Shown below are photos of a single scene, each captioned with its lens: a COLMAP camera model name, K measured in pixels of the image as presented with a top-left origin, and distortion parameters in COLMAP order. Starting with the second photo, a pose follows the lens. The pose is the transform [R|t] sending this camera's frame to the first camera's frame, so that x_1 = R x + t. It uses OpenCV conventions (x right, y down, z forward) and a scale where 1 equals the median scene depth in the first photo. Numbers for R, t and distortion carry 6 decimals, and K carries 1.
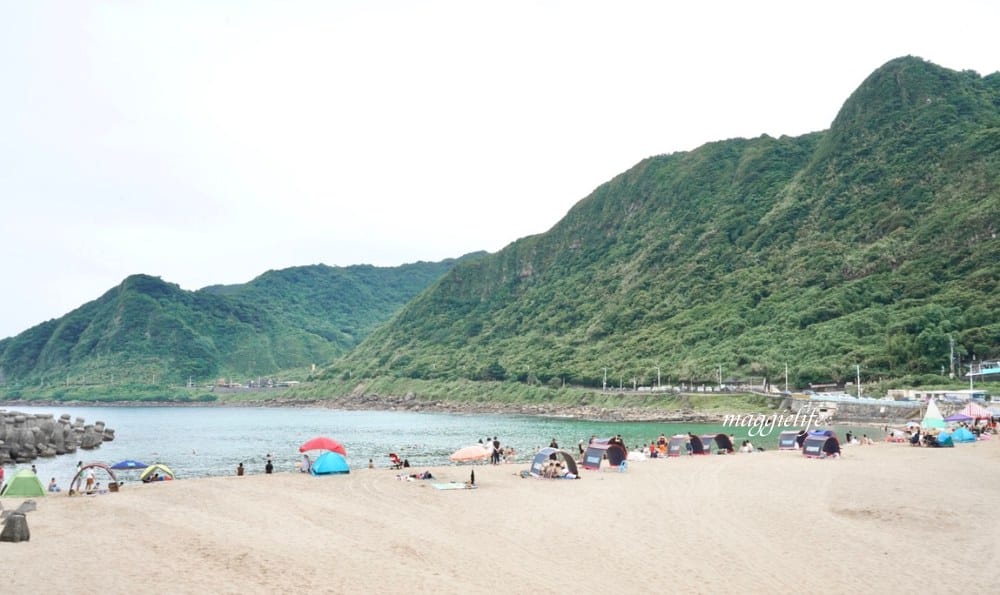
lens RADIAL K [[800.6, 0, 503.1], [0, 800.6, 332.1], [0, 0, 1]] dist [-0.017639, -0.000698]
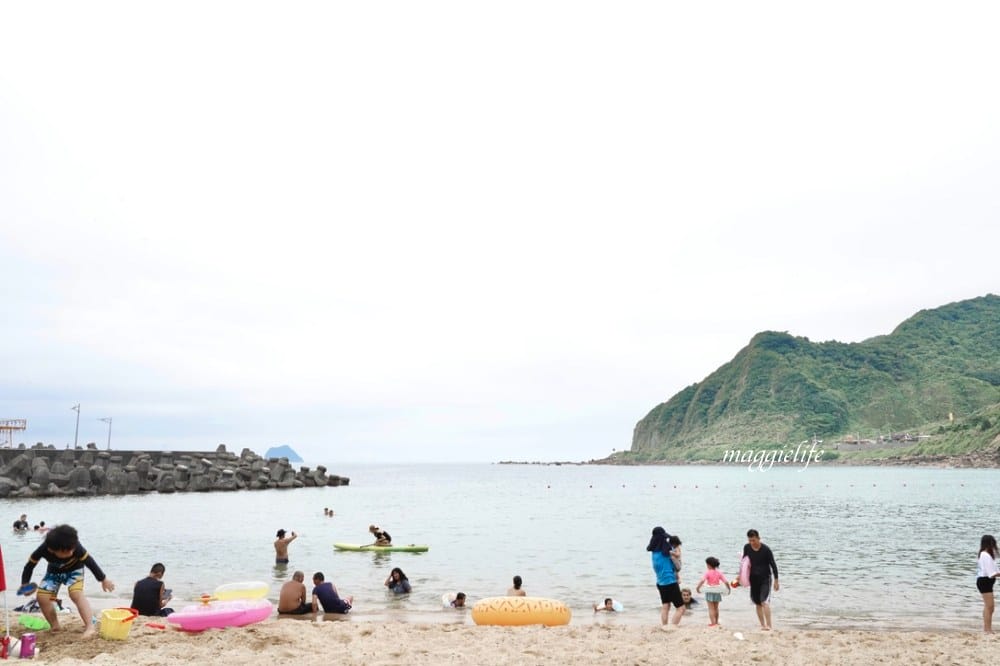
lens RADIAL K [[796.8, 0, 496.8], [0, 796.8, 330.9], [0, 0, 1]] dist [-0.016139, 0.002586]
pose [[0.666892, -0.124382, -0.734700, 0.086270], [0.065353, 0.991934, -0.108610, 0.022321], [0.742283, 0.024417, 0.669641, 0.174090]]
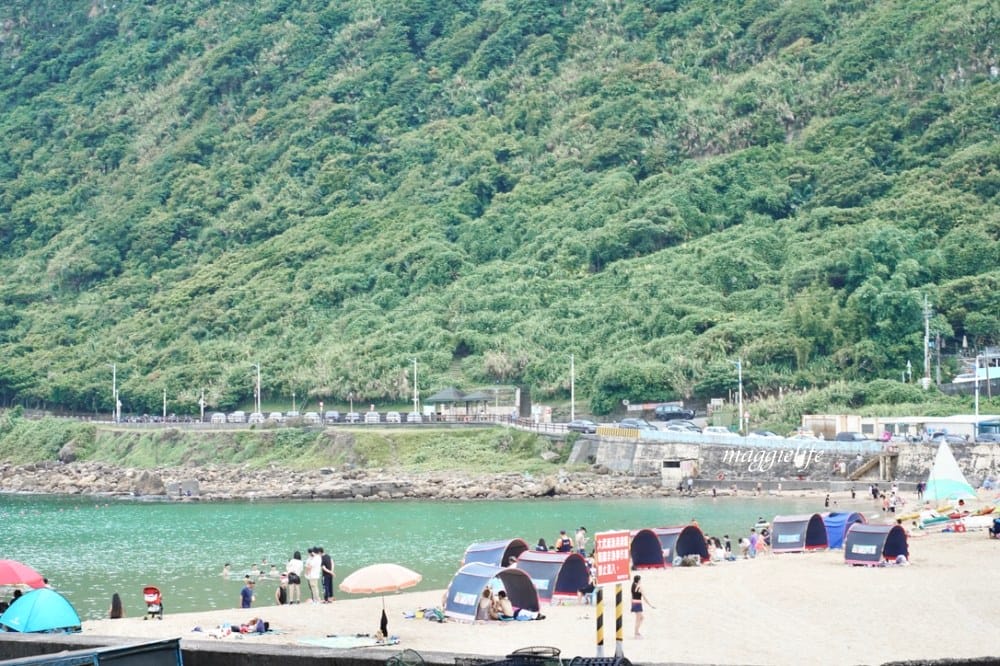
lens RADIAL K [[2145.7, 0, 502.2], [0, 2145.7, 307.2], [0, 0, 1]] dist [-0.038785, 0.144877]
pose [[0.937888, 0.004541, 0.346908, -0.048797], [-0.012478, 0.999709, 0.020648, -0.005851], [-0.346713, -0.023694, 0.937672, -0.035607]]
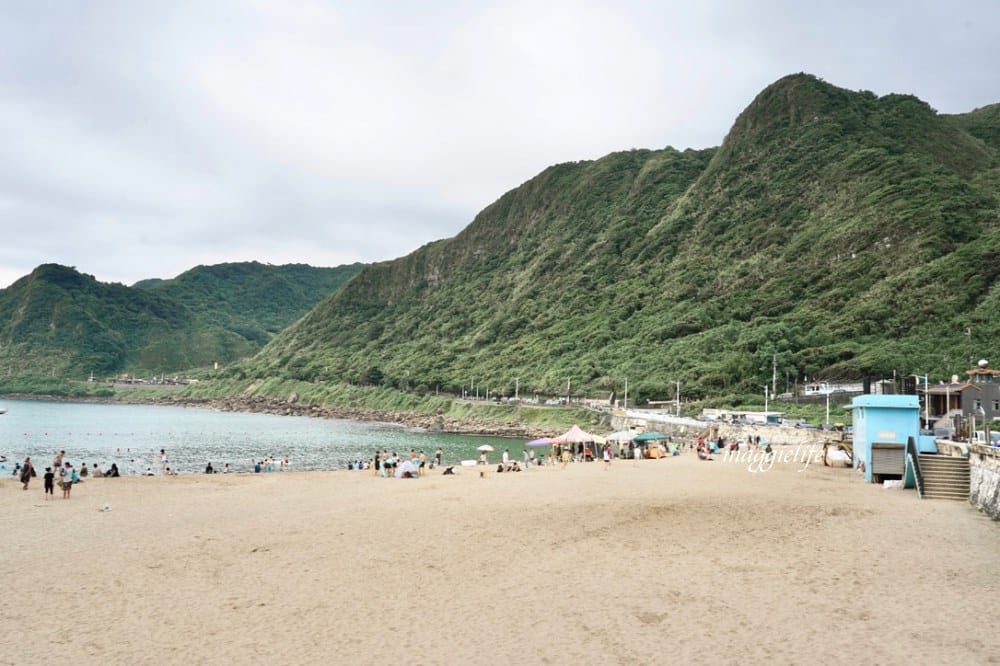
lens RADIAL K [[795.2, 0, 504.5], [0, 795.2, 341.3], [0, 0, 1]] dist [-0.024059, -0.003050]
pose [[0.998292, 0.037160, 0.045083, 0.103650], [-0.037281, 0.999303, 0.001837, -0.000934], [-0.044984, -0.003514, 0.998982, 0.029349]]
